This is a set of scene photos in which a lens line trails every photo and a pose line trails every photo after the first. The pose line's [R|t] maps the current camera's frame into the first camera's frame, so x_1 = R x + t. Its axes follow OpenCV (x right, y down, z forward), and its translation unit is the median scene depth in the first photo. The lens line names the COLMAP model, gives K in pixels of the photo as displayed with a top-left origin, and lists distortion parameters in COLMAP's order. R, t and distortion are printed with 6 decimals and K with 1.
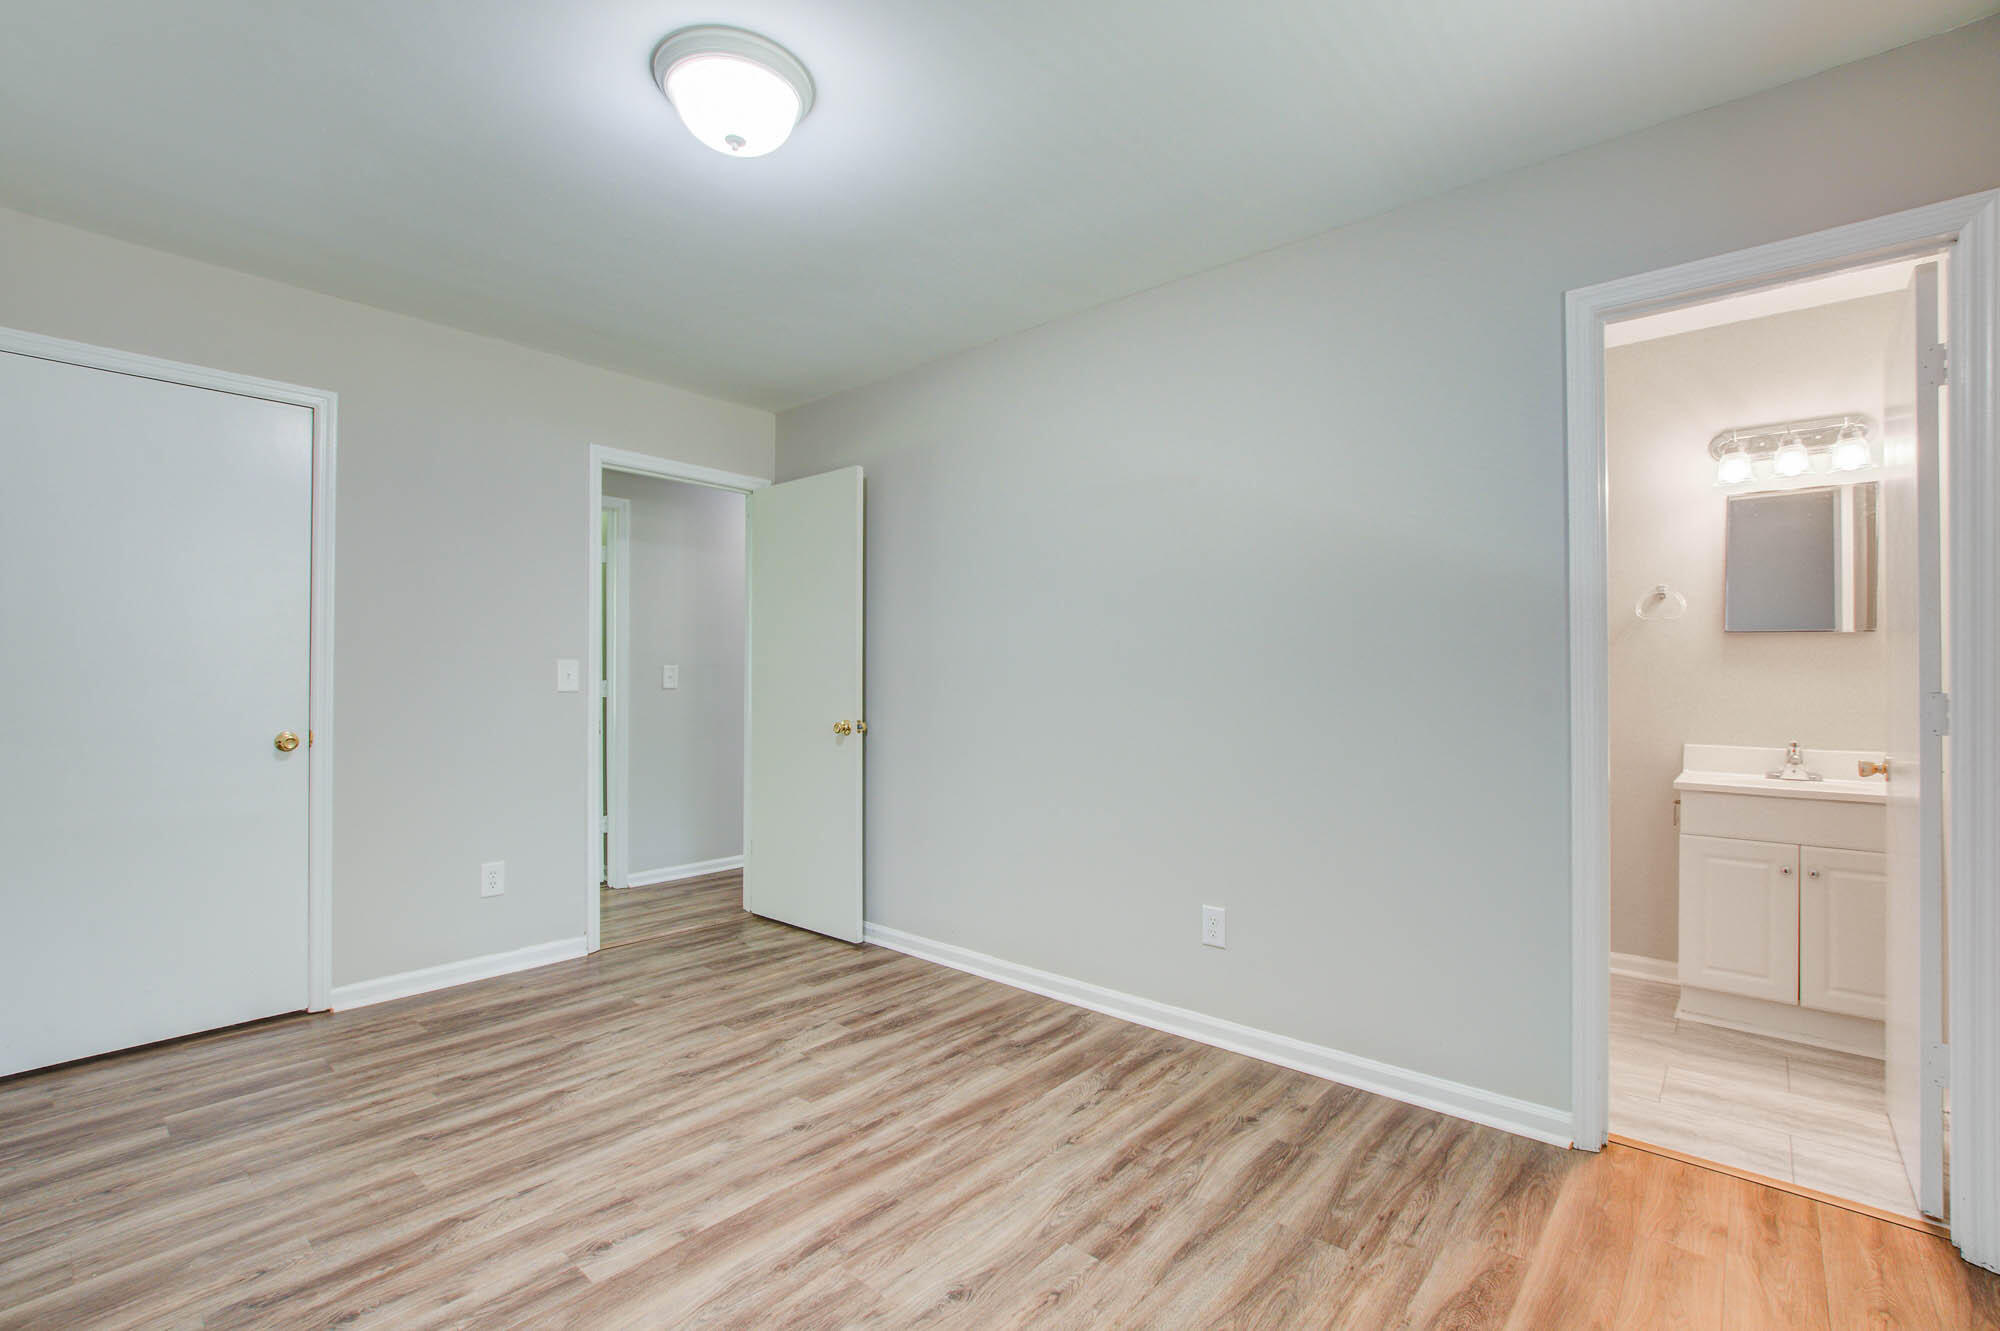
lens RADIAL K [[878.3, 0, 1005.0], [0, 878.3, 672.1], [0, 0, 1]] dist [-0.018828, 0.000032]
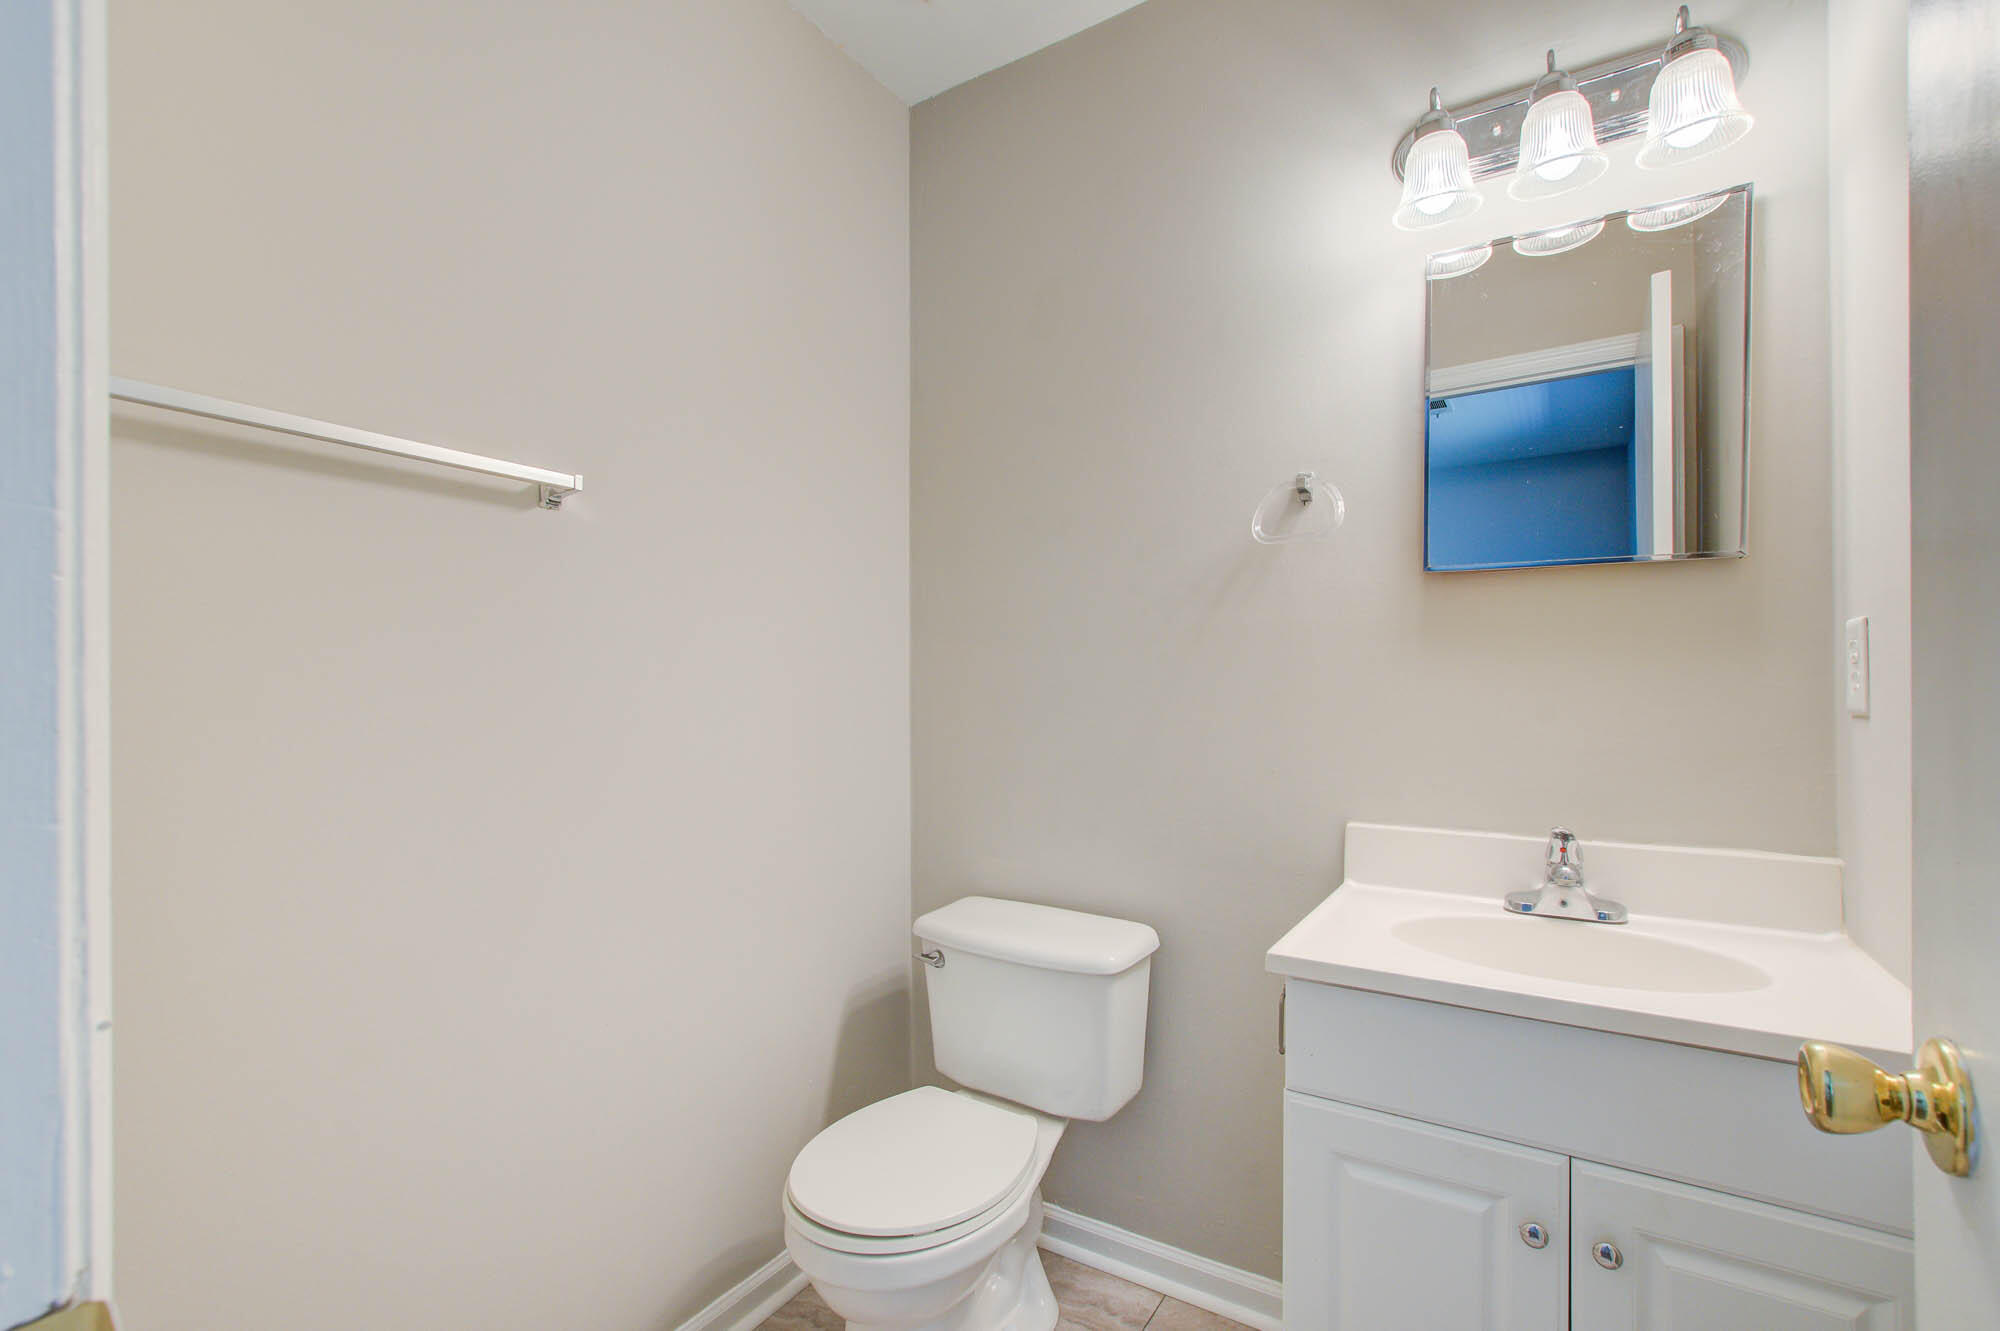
lens RADIAL K [[878.3, 0, 995.2], [0, 878.3, 674.7], [0, 0, 1]] dist [-0.018828, 0.000032]
pose [[0.988894, 0.005135, 0.148535, 0.928601], [-0.004570, 0.999981, -0.004141, 0.014194], [-0.148554, 0.003416, 0.988898, 1.002908]]
